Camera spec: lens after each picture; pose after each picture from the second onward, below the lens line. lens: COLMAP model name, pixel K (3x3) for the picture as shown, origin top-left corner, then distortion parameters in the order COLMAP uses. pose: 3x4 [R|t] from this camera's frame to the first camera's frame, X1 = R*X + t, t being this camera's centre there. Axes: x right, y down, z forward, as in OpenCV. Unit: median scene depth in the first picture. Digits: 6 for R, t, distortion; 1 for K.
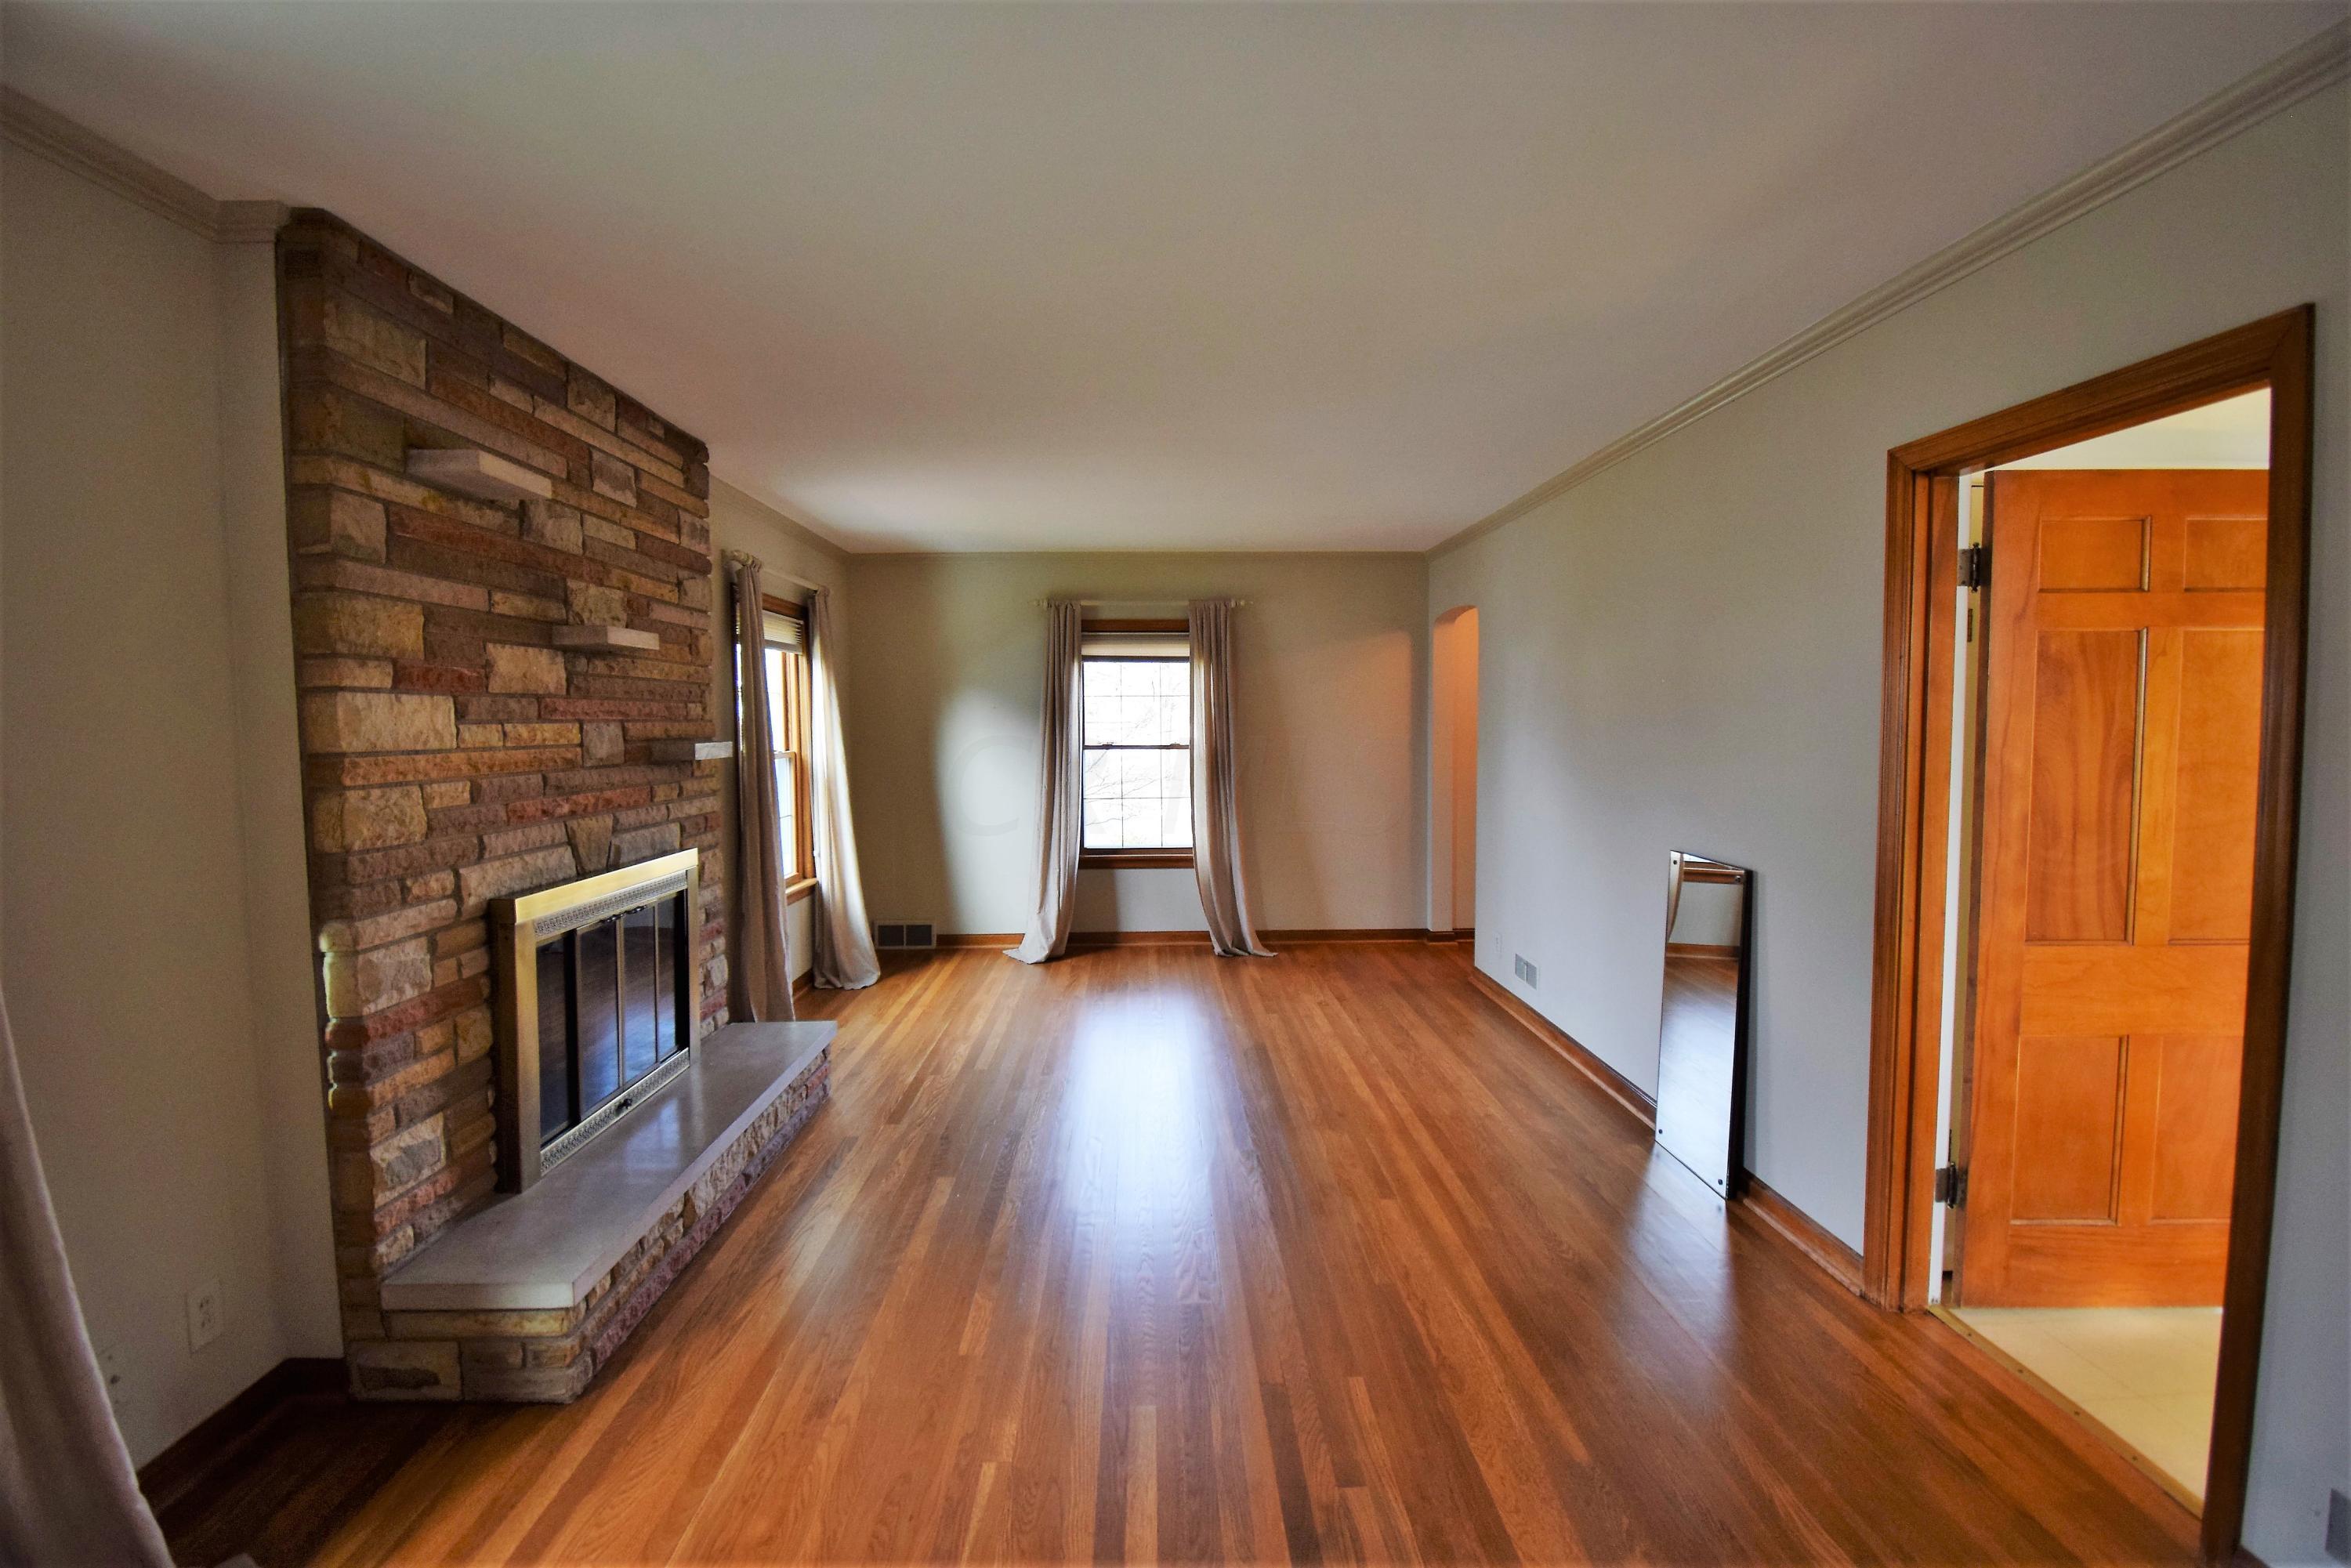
lens RADIAL K [[1038.2, 0, 1178.9], [0, 1038.2, 779.1], [0, 0, 1]] dist [0.022052, -0.028123]
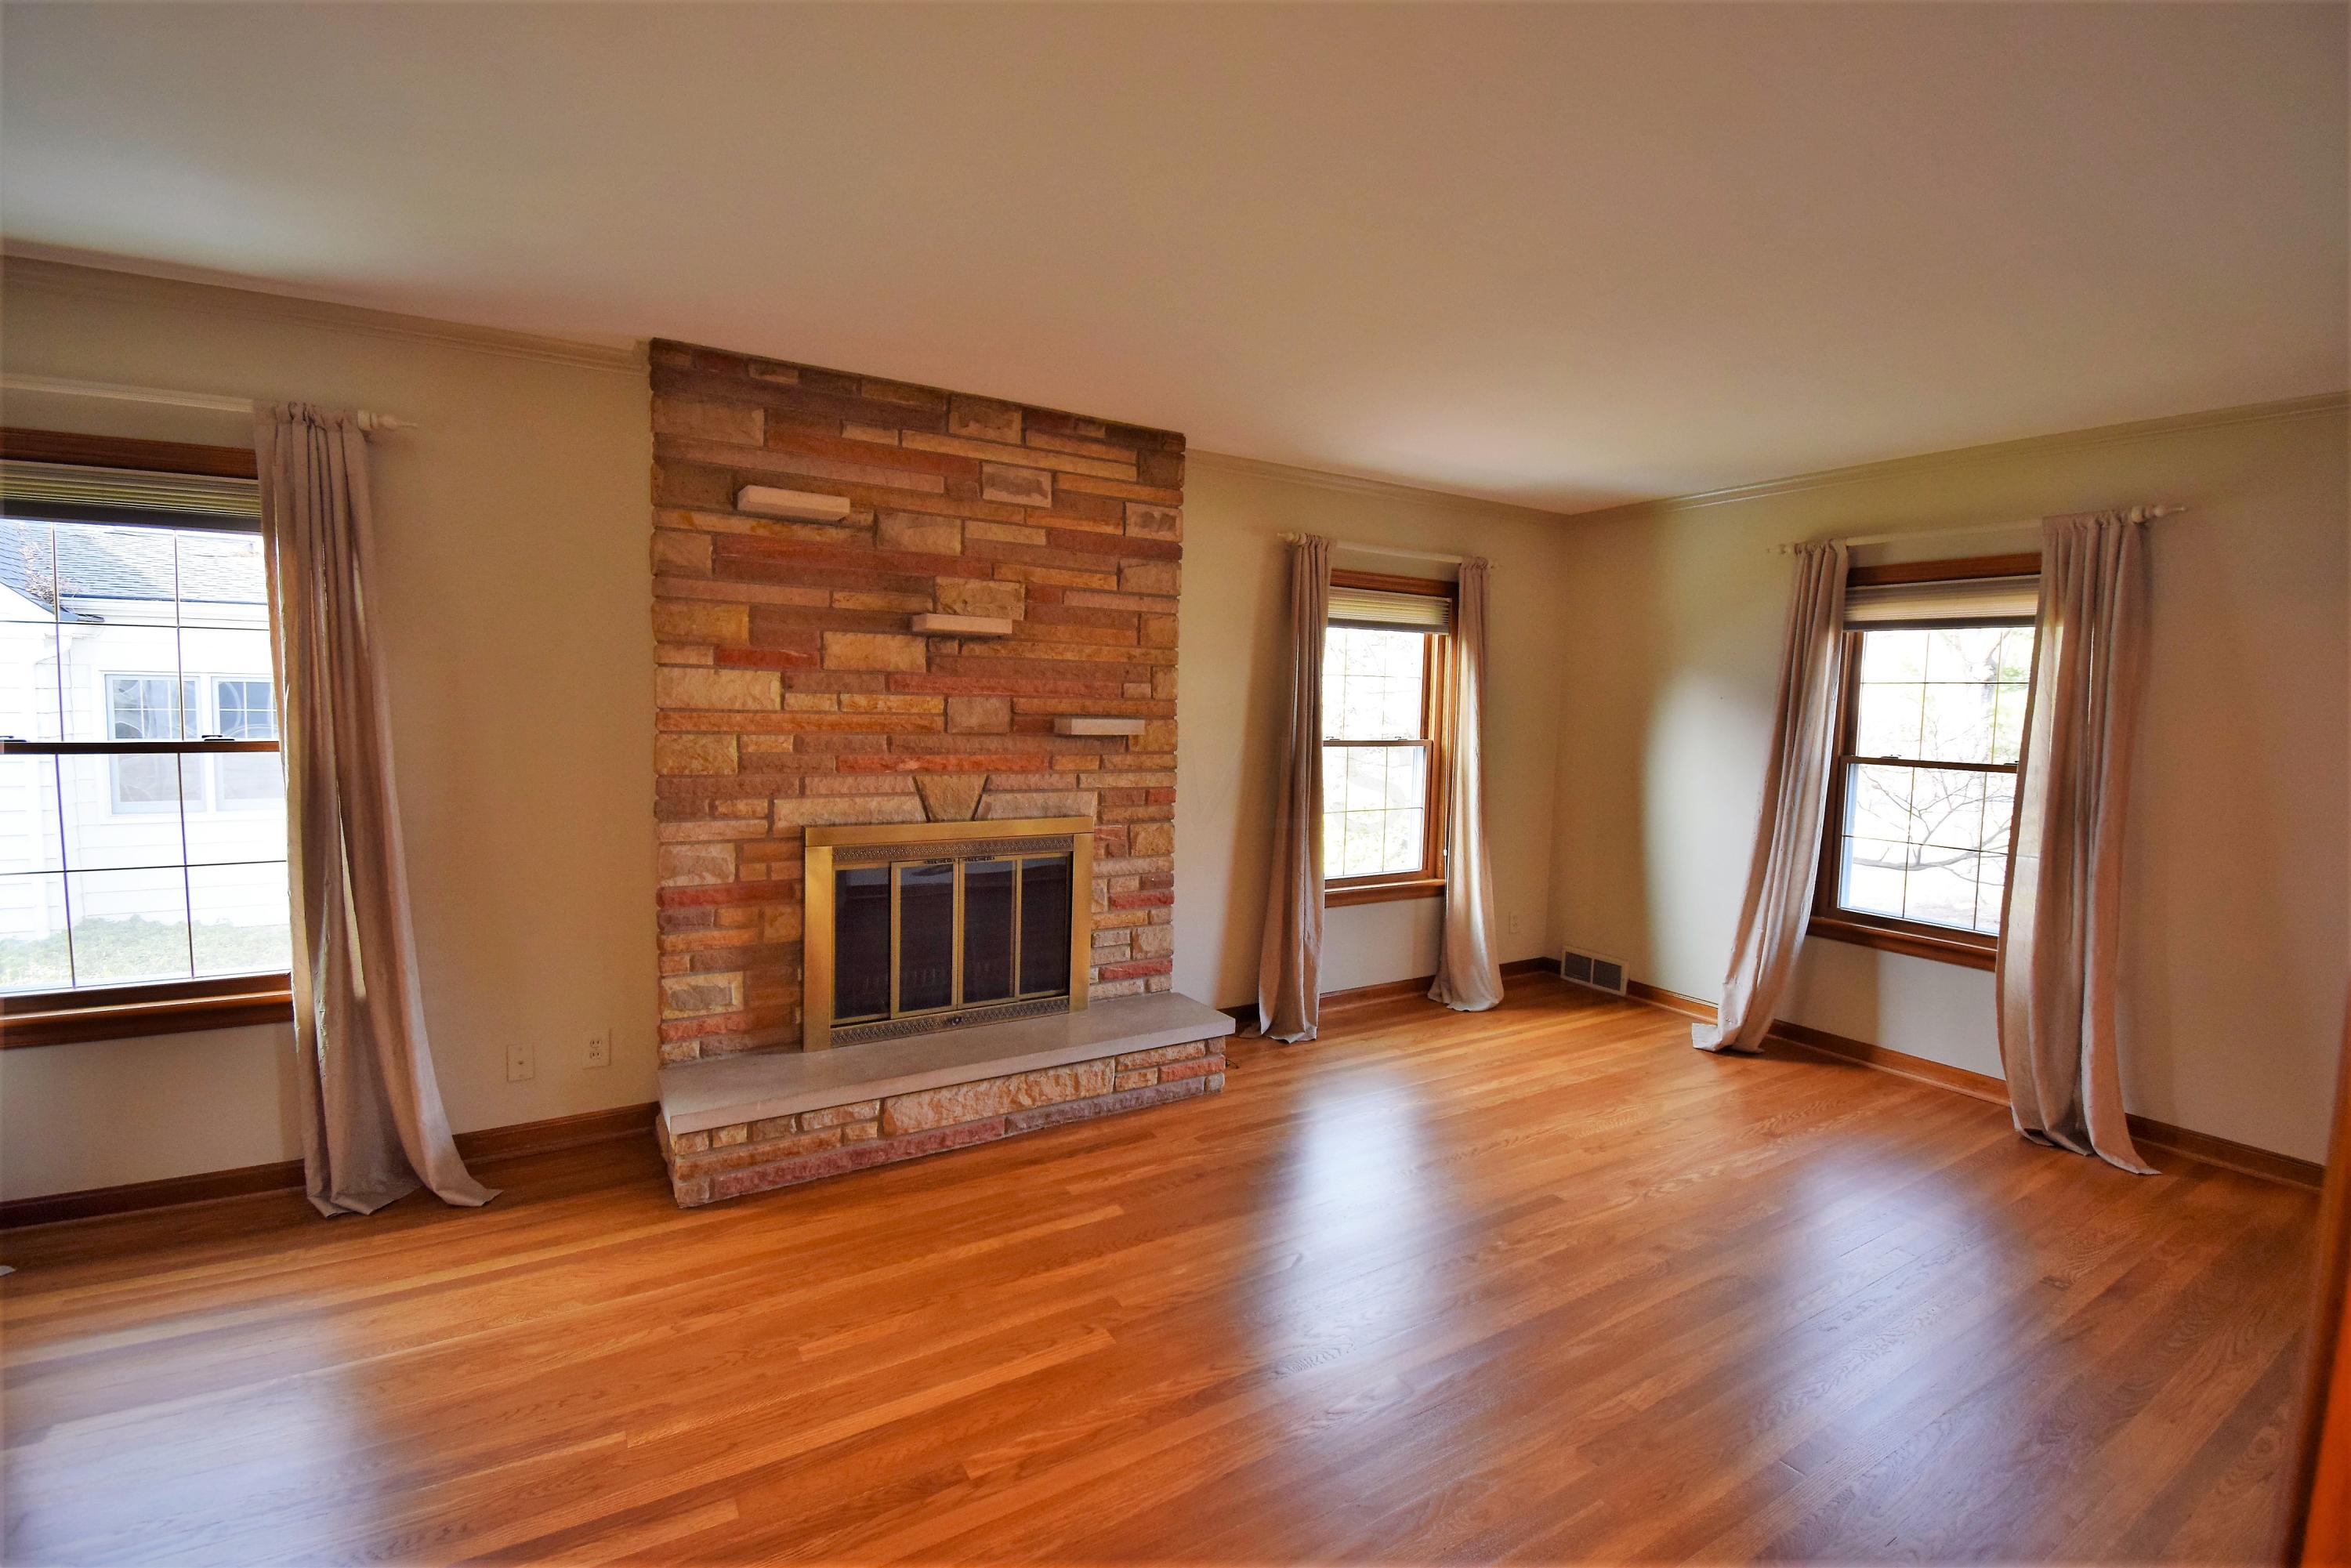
lens RADIAL K [[1038.2, 0, 1178.9], [0, 1038.2, 779.1], [0, 0, 1]] dist [0.022052, -0.028123]
pose [[0.497431, 0.084020, -0.863425, 0.644568], [-0.078135, 0.995593, 0.051867, -0.044662], [0.863978, 0.041663, 0.501804, 0.677375]]
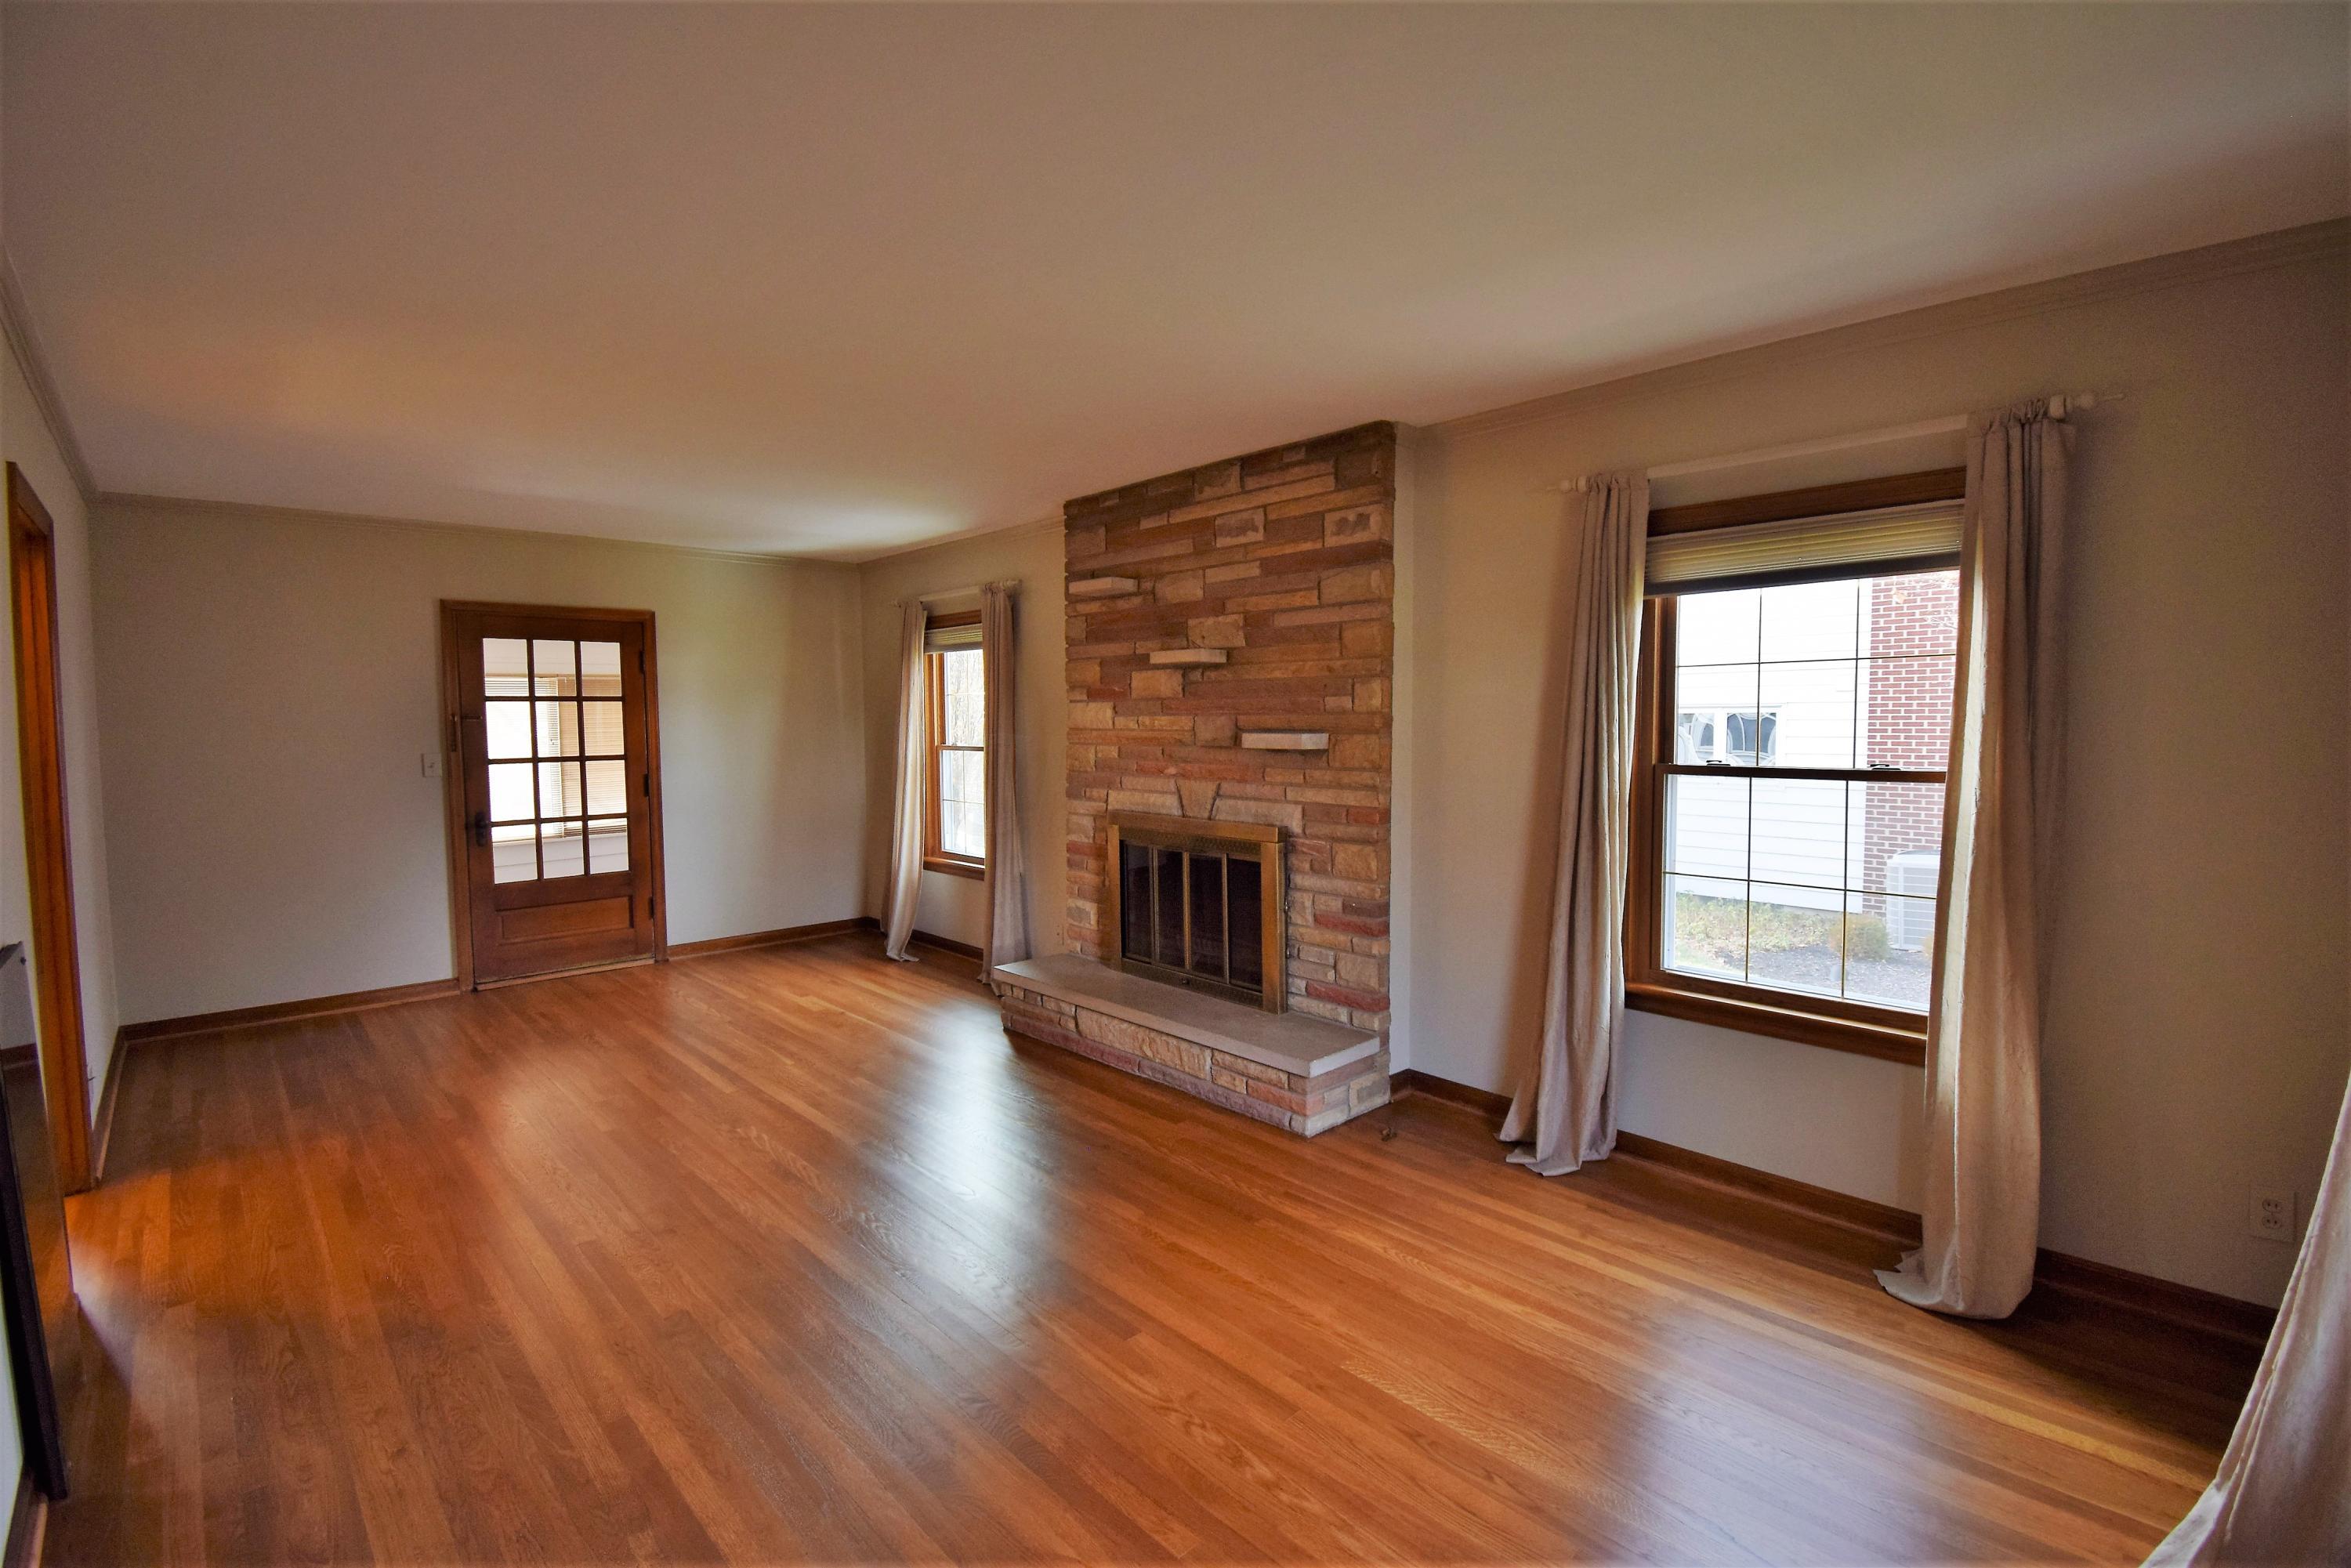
lens RADIAL K [[1038.2, 0, 1178.9], [0, 1038.2, 779.1], [0, 0, 1]] dist [0.022052, -0.028123]
pose [[-0.745019, 0.050592, -0.665122, 0.451435], [-0.028558, 0.993786, 0.107580, -0.130188], [0.666431, 0.099144, -0.738945, 2.219901]]
